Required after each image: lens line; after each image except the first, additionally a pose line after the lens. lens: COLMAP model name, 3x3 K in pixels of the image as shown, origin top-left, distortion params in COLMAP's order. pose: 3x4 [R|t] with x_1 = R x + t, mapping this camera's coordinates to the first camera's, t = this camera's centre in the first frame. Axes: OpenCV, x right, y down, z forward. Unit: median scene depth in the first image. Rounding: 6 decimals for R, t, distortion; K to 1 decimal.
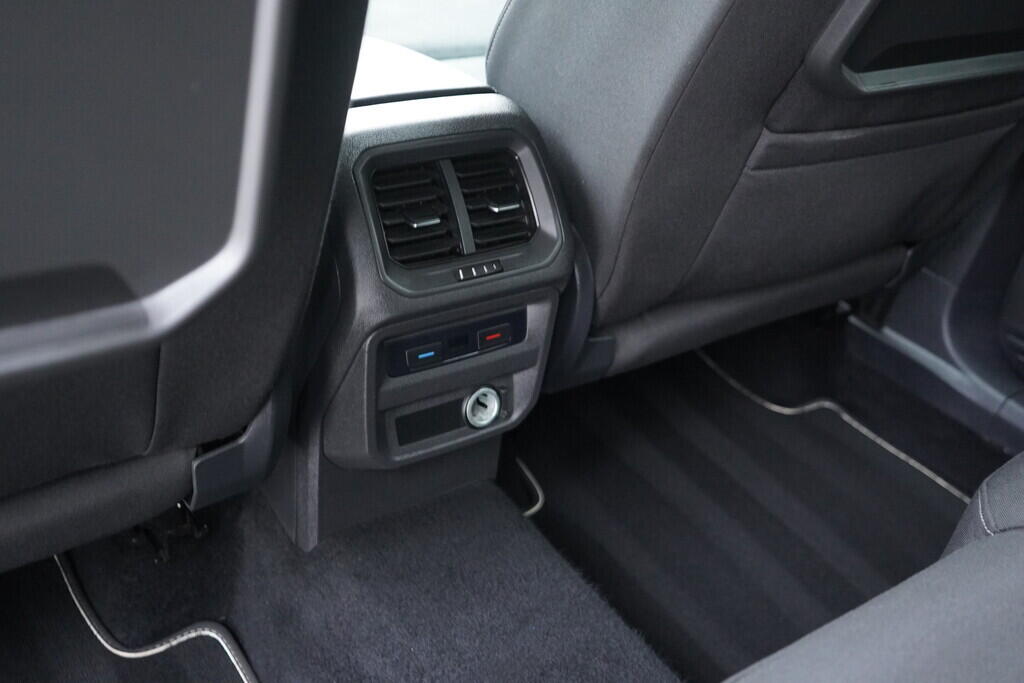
lens RADIAL K [[1047.3, 0, 514.7], [0, 1047.3, 339.8], [0, 0, 1]] dist [0.003558, 0.000000]
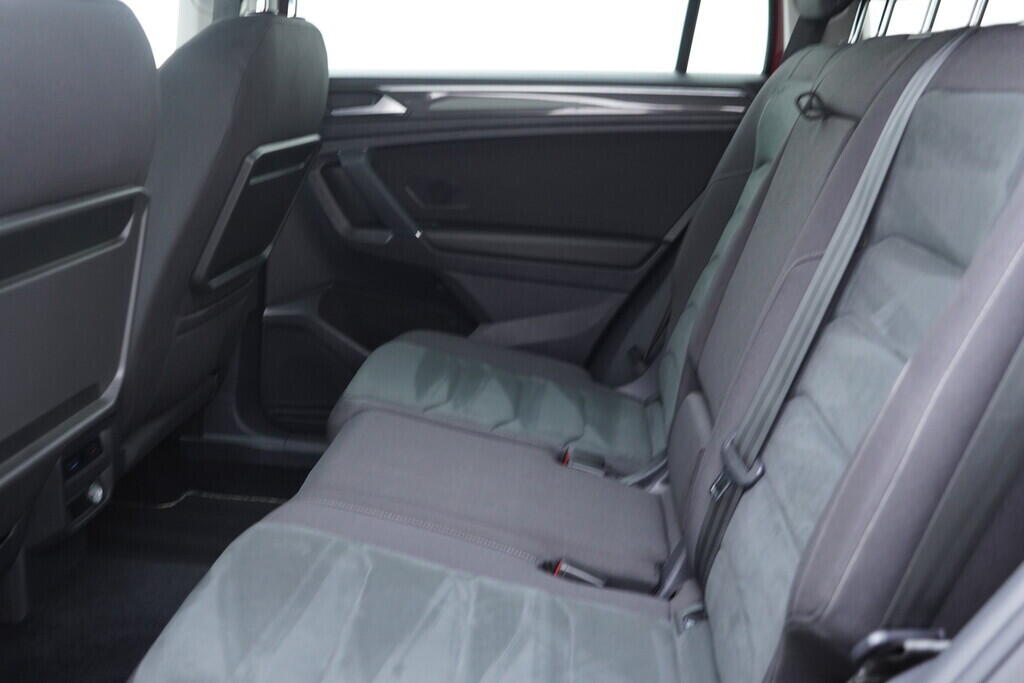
lens RADIAL K [[1047.3, 0, 506.8], [0, 1047.3, 345.3], [0, 0, 1]] dist [0.003558, 0.000000]
pose [[0.634554, -0.265291, 0.725922, -0.838230], [0.418856, 0.907396, -0.034525, 0.193914], [-0.649539, 0.325965, 0.686910, -0.819907]]
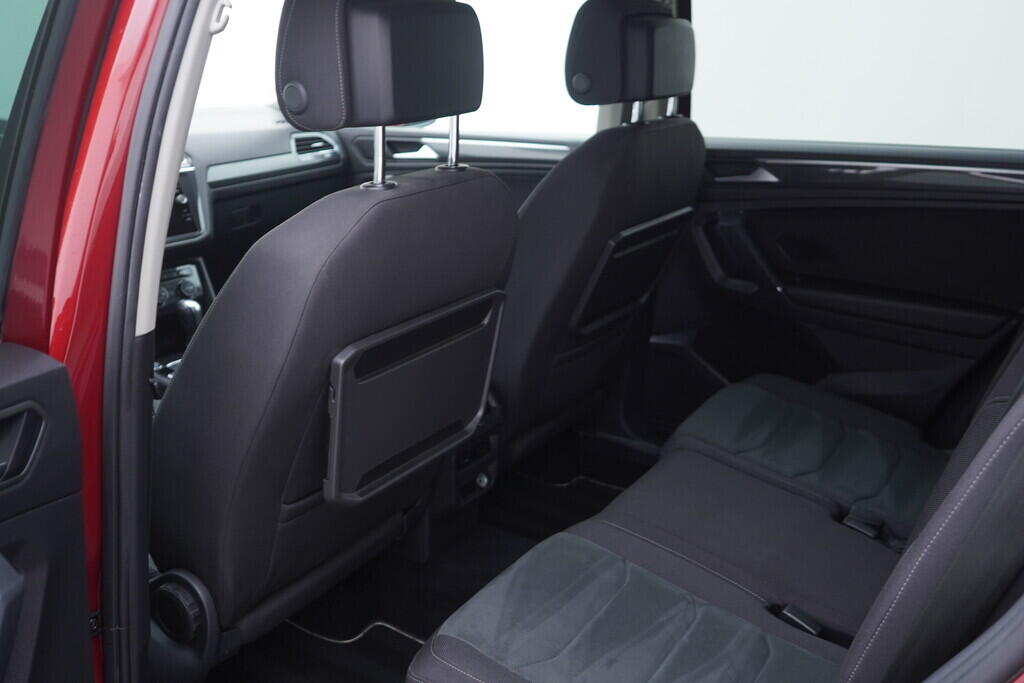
lens RADIAL K [[1047.3, 0, 516.4], [0, 1047.3, 345.1], [0, 0, 1]] dist [0.003558, 0.000000]
pose [[0.912313, -0.207432, 0.353069, -0.776734], [0.277208, 0.947452, -0.159655, 0.180027], [-0.301399, 0.243529, 0.921875, -1.429938]]
